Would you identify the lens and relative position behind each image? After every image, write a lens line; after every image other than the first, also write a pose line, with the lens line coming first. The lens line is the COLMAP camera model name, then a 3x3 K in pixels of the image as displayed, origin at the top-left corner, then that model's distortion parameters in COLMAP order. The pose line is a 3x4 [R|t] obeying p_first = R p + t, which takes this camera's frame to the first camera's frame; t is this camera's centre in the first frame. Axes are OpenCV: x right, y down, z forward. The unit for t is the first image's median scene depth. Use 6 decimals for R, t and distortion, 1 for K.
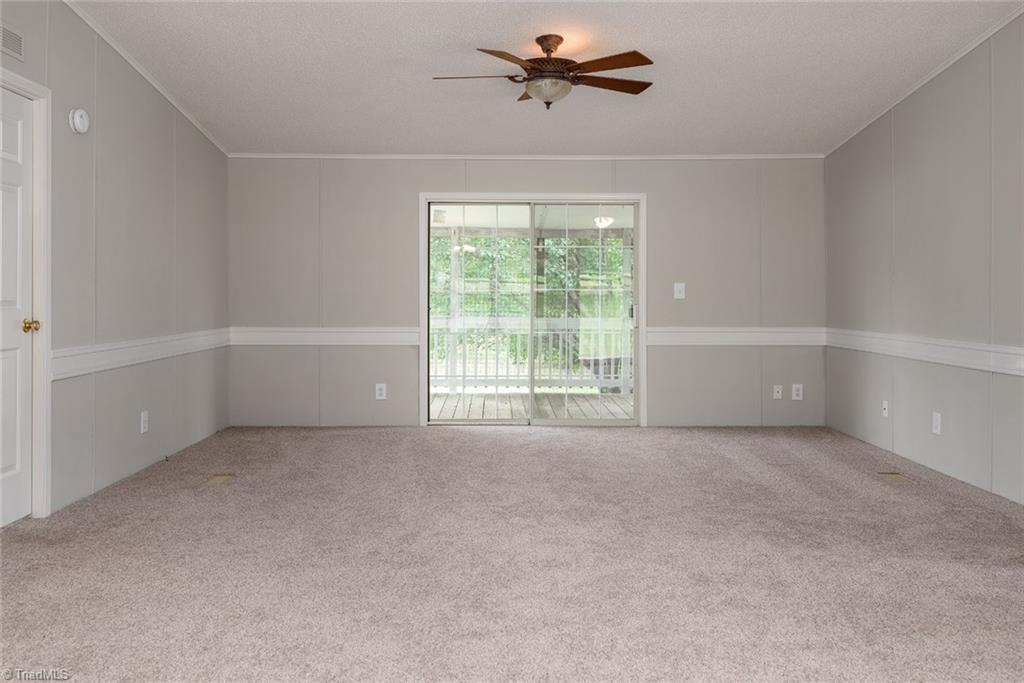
lens RADIAL K [[872.1, 0, 512.0], [0, 872.1, 341.5], [0, 0, 1]] dist [0.037111, -0.000370]
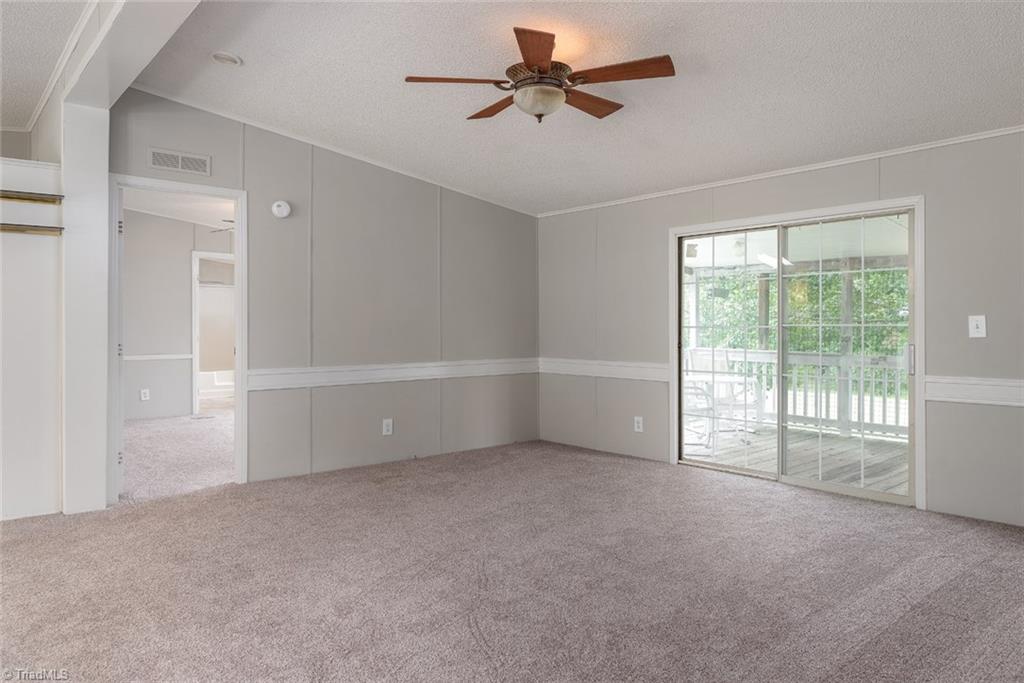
lens RADIAL K [[678.4, 0, 512.0], [0, 678.4, 341.5], [0, 0, 1]] dist [0.004432, 0.000760]
pose [[0.651104, 0.014116, -0.758858, 0.363242], [-0.040378, 0.999055, -0.016061, -0.021847], [0.757914, 0.041098, 0.651059, 0.360444]]
